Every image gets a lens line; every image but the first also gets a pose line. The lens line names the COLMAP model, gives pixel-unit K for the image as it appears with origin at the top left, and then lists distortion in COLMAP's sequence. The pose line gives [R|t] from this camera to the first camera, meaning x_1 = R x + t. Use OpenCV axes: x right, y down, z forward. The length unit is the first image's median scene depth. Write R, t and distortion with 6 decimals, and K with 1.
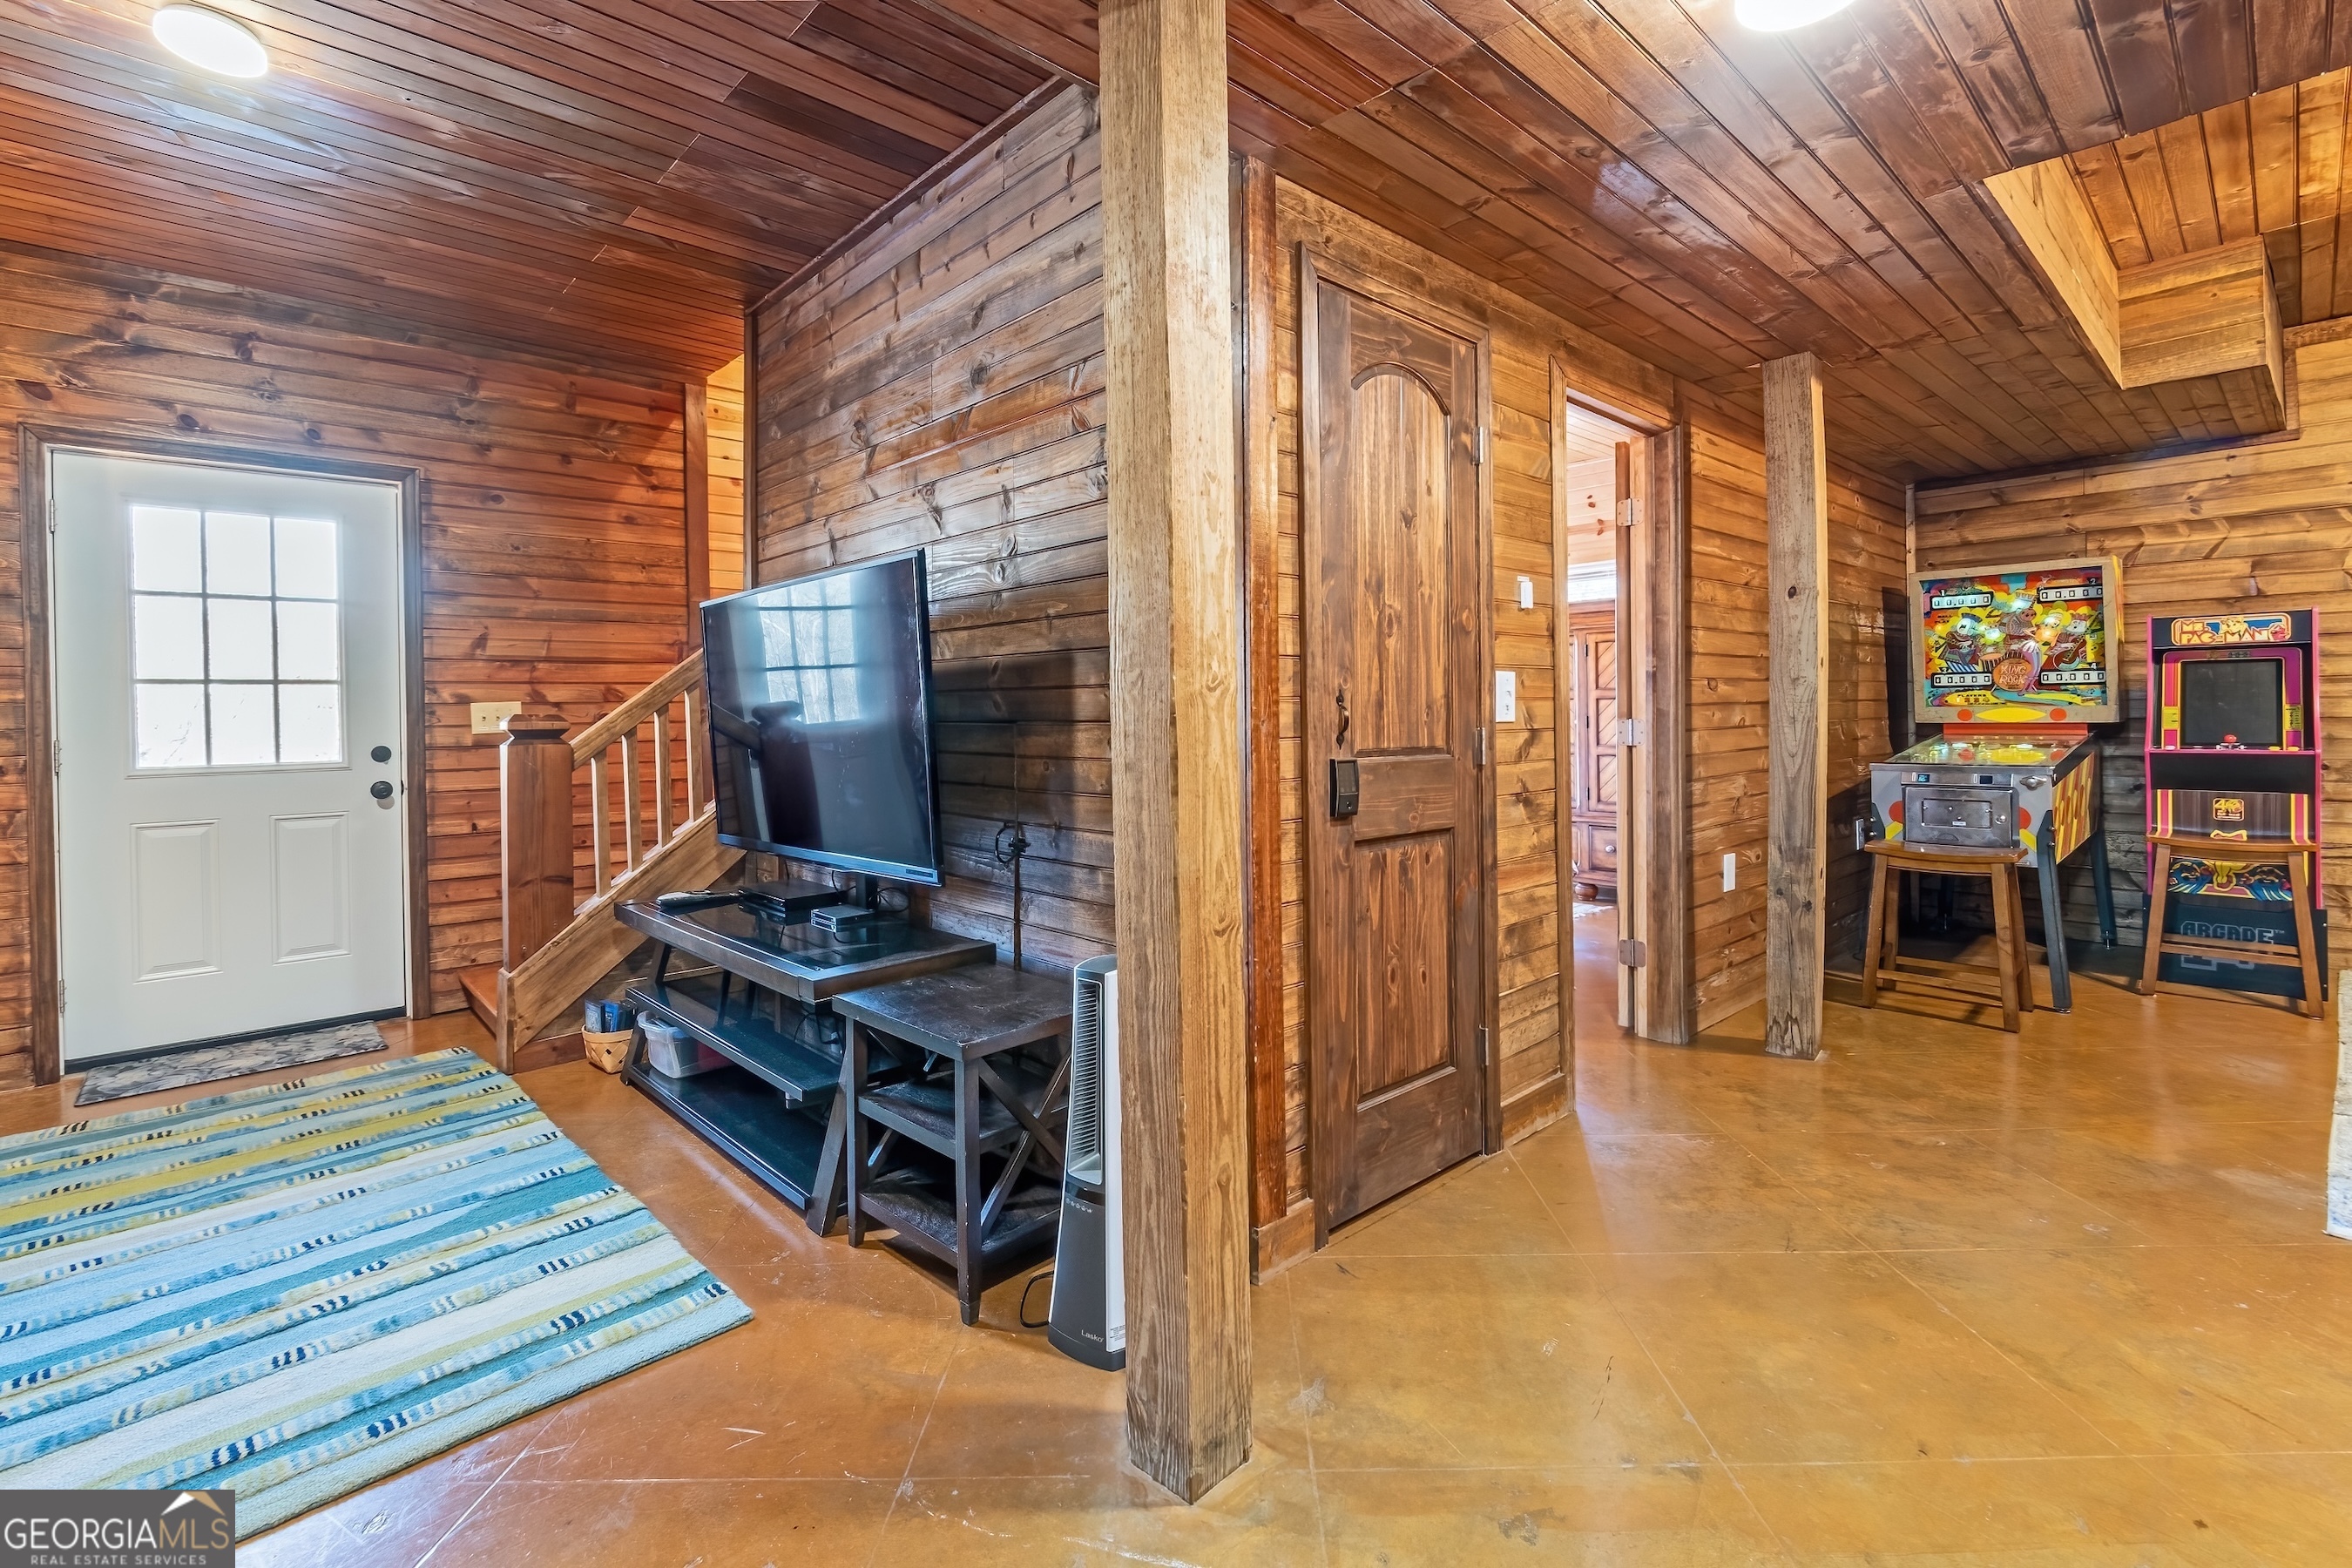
lens RADIAL K [[1044.5, 0, 1185.4], [0, 1044.5, 711.3], [0, 0, 1]] dist [0.000925, 0.000094]
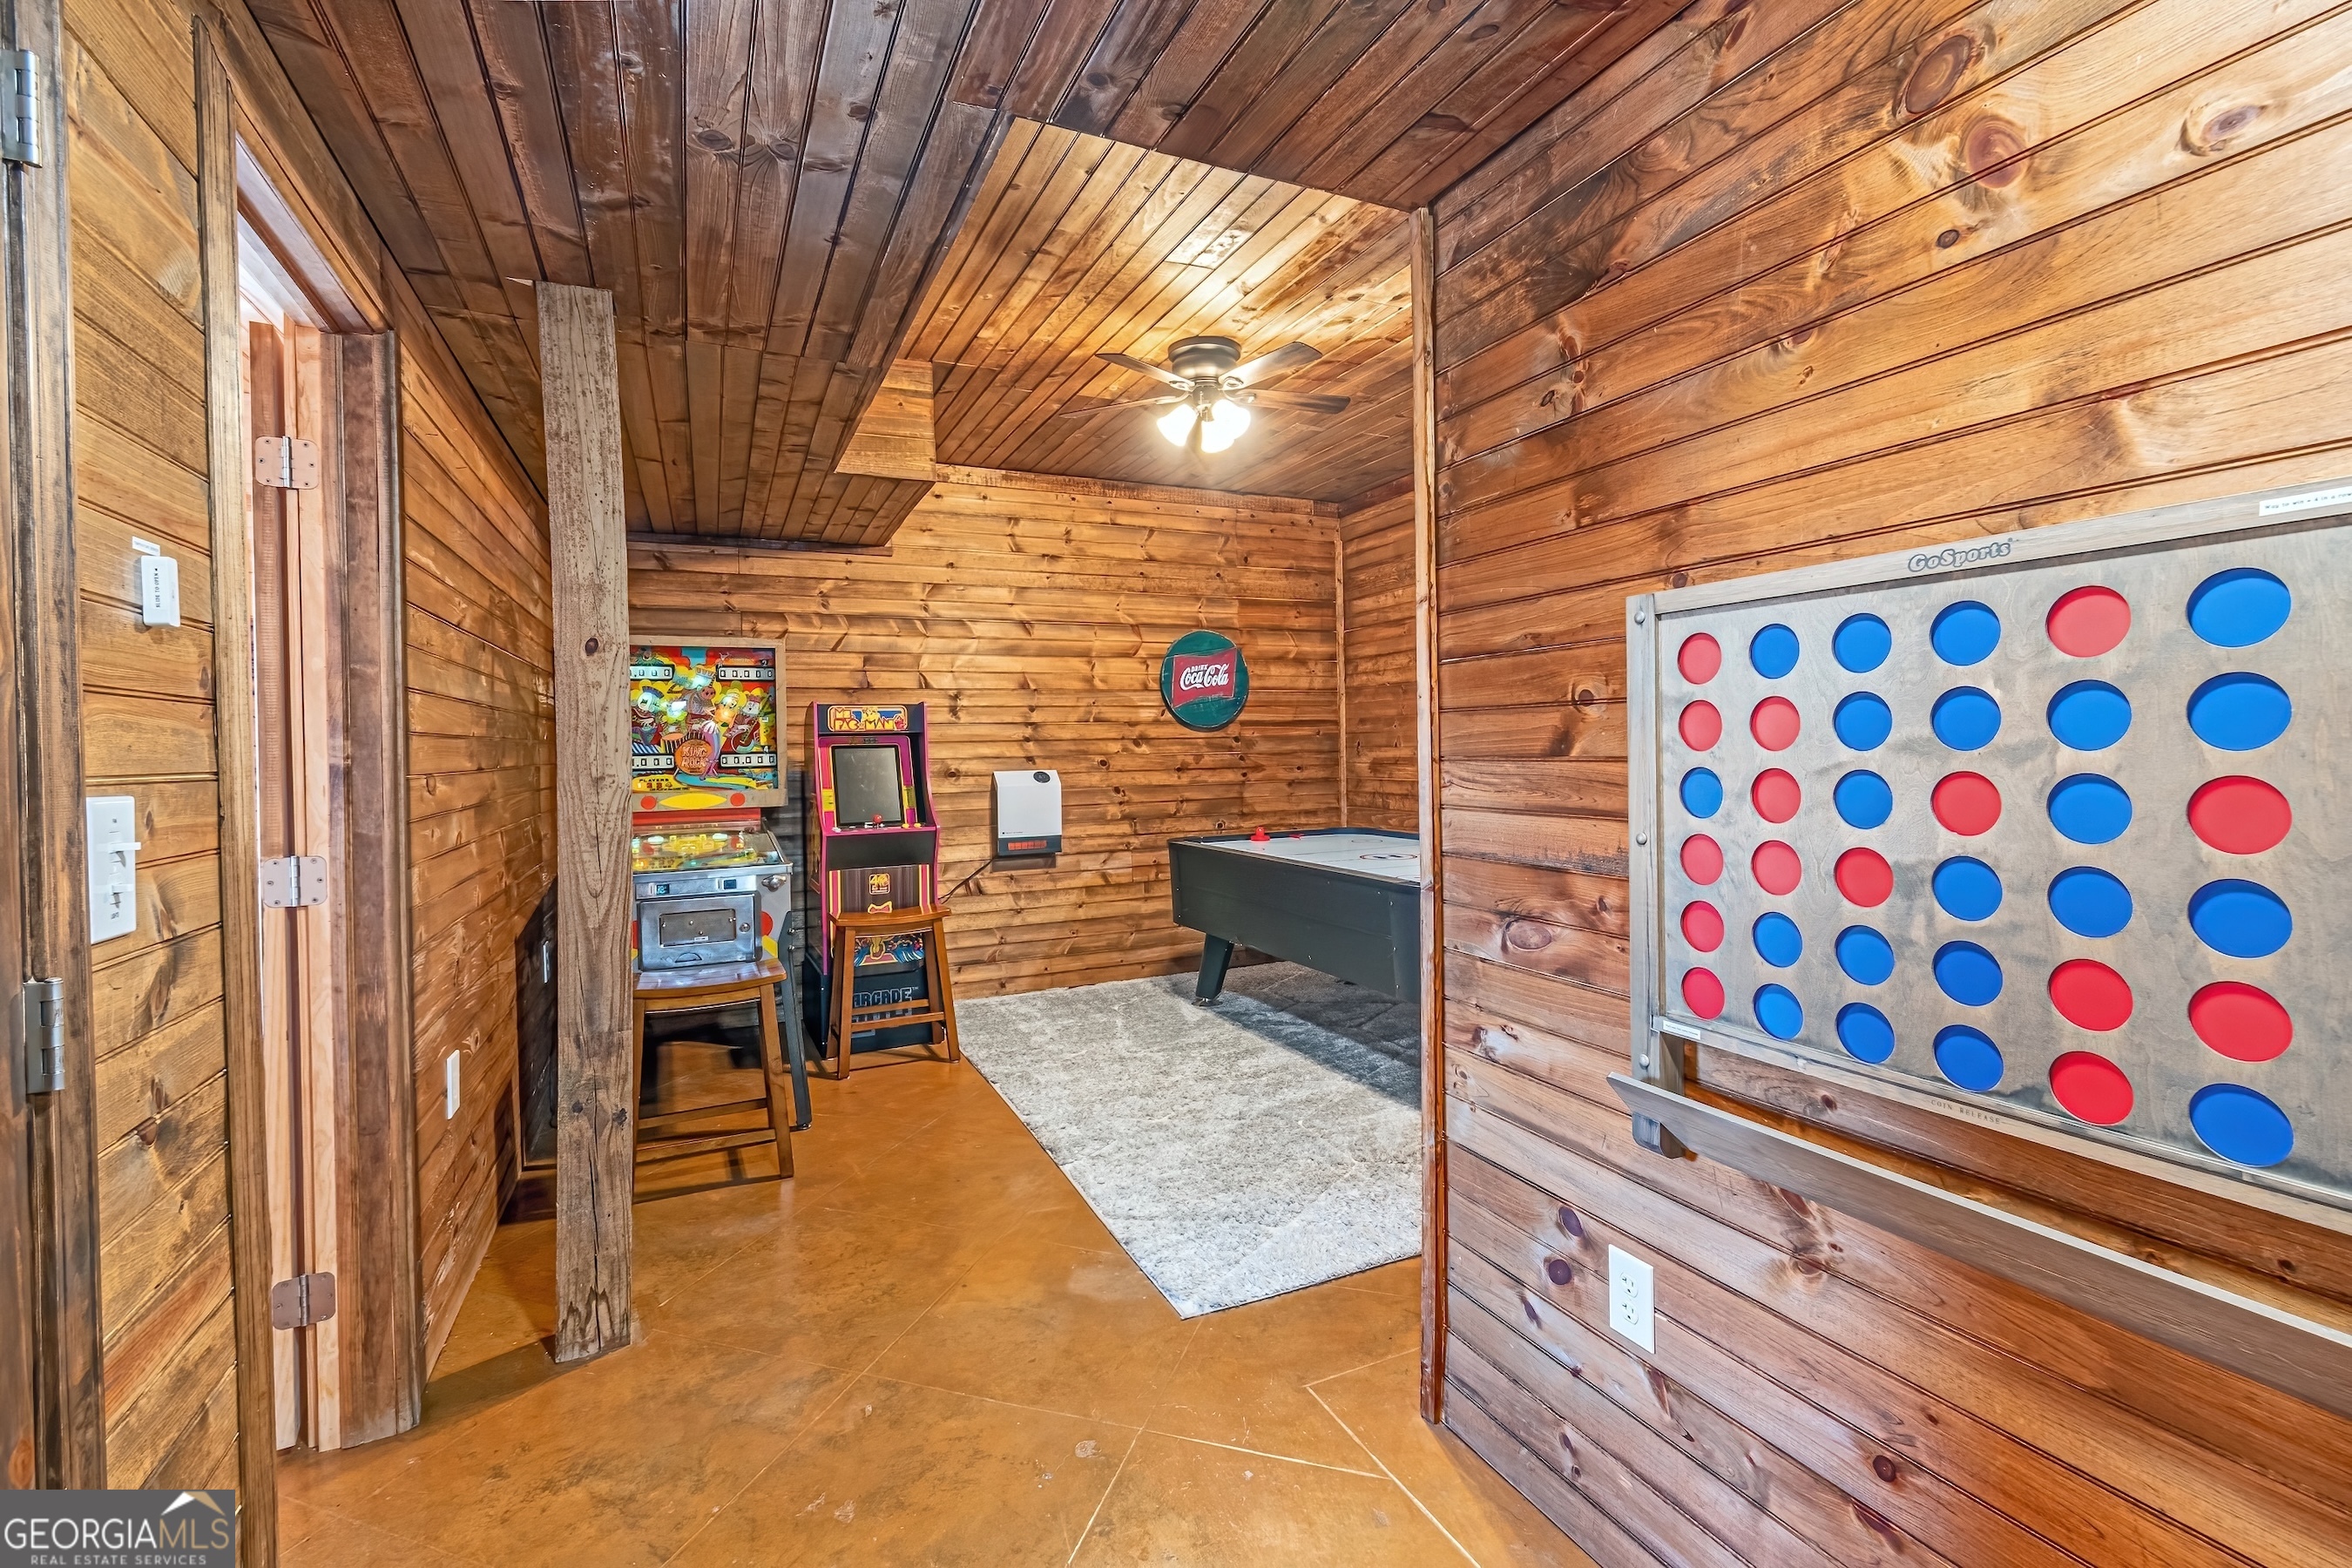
lens RADIAL K [[1055.2, 0, 1186.5], [0, 1055.2, 757.3], [0, 0, 1]] dist [0.002991, 0.000213]
pose [[0.307027, -0.001439, 0.951700, 0.048713], [0.014992, 0.999882, -0.003324, -0.028527], [-0.951583, 0.015289, 0.307012, 0.344815]]
